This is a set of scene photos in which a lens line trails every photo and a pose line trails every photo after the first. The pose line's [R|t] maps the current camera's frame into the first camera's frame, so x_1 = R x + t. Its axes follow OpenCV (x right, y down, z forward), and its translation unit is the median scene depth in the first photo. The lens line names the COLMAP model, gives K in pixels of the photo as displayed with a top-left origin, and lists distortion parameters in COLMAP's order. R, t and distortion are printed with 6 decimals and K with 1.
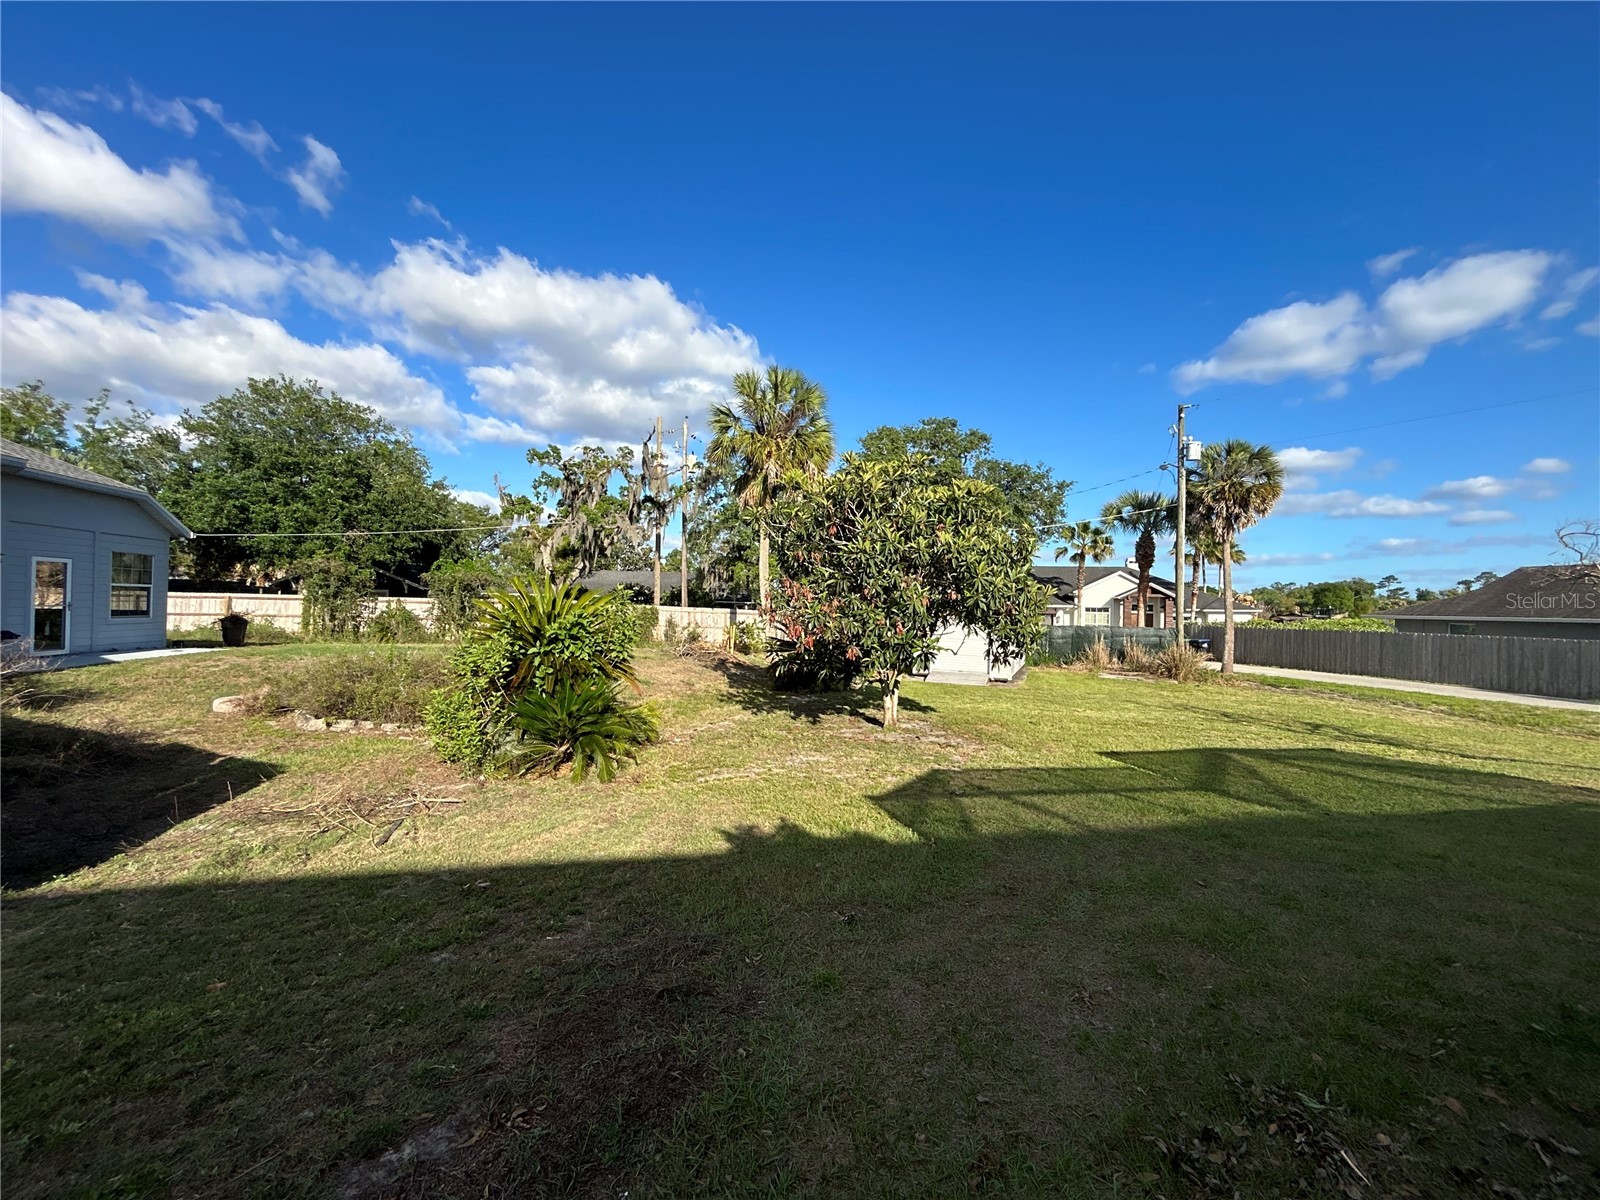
lens RADIAL K [[654.6, 0, 795.6], [0, 654.6, 597.2], [0, 0, 1]] dist [0.002060, 0.000135]
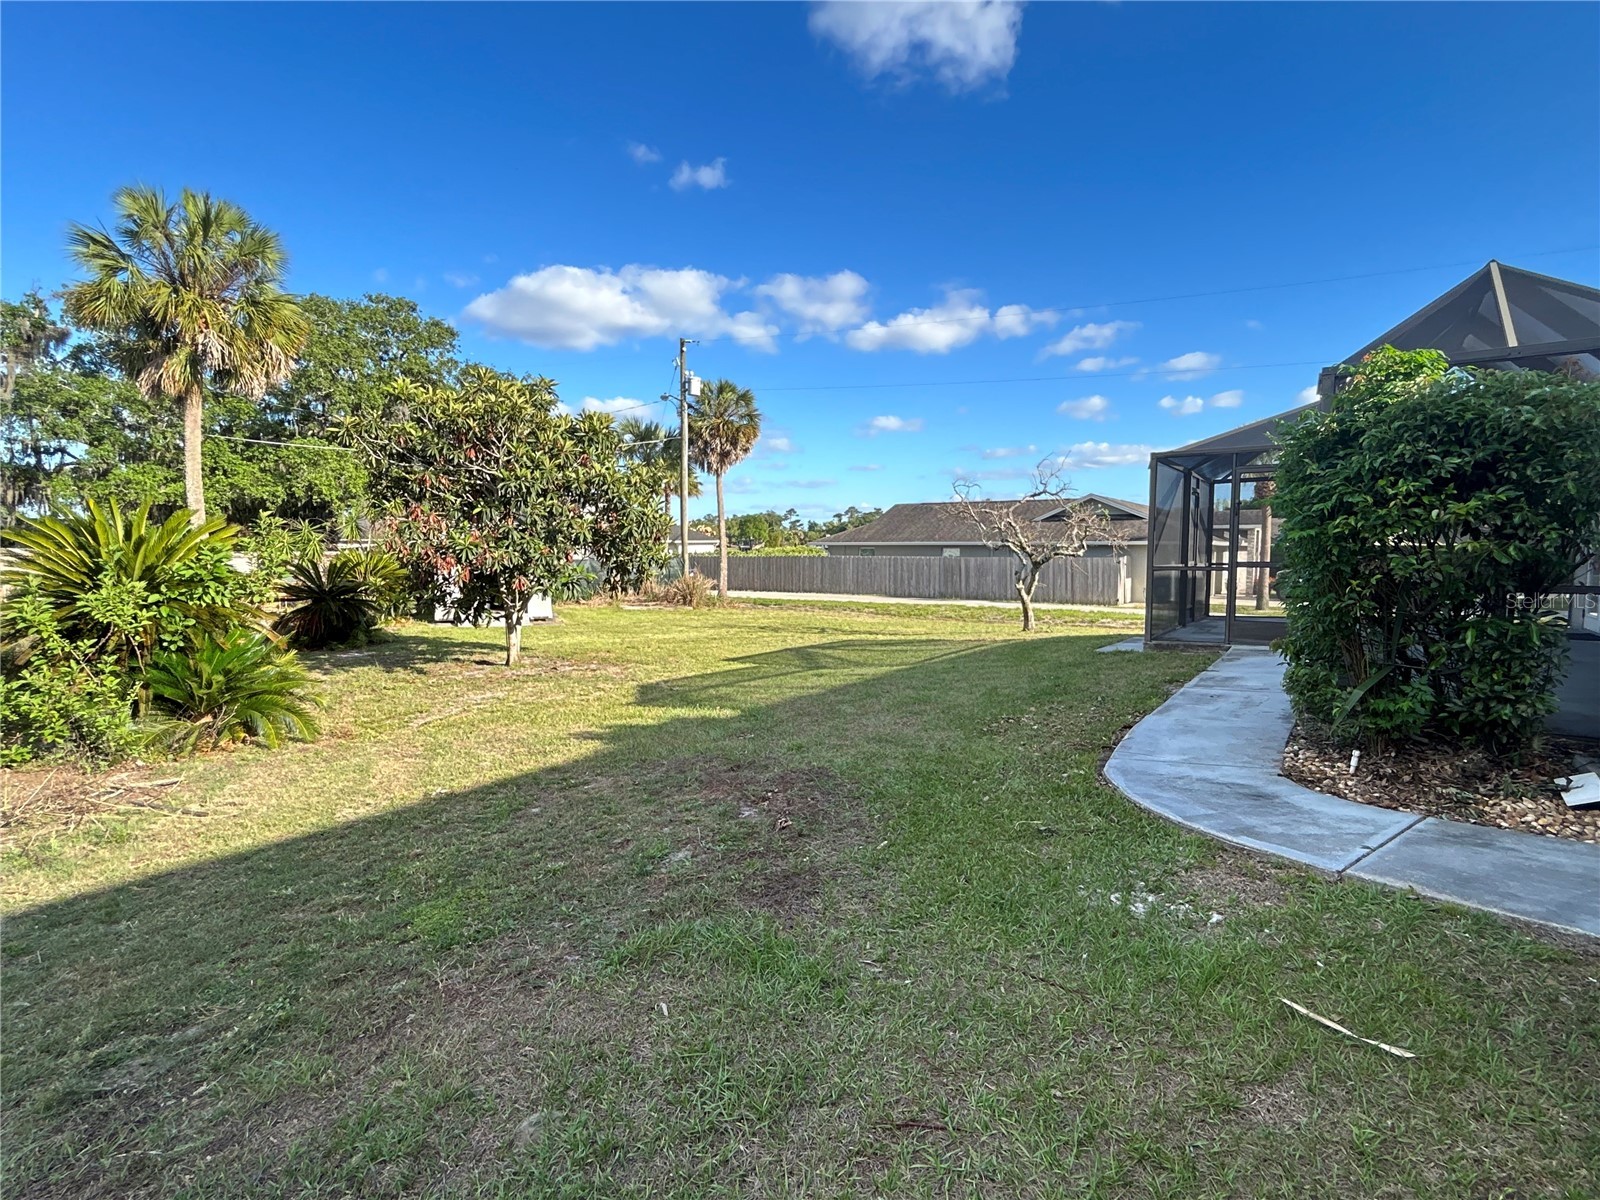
lens RADIAL K [[793.2, 0, 798.9], [0, 793.2, 603.7], [0, 0, 1]] dist [-0.004875, 0.003659]
pose [[0.727433, -0.068812, 0.682720, -0.150760], [0.005462, 0.995508, 0.094519, 0.001620], [-0.686157, -0.065027, 0.724541, -0.044164]]
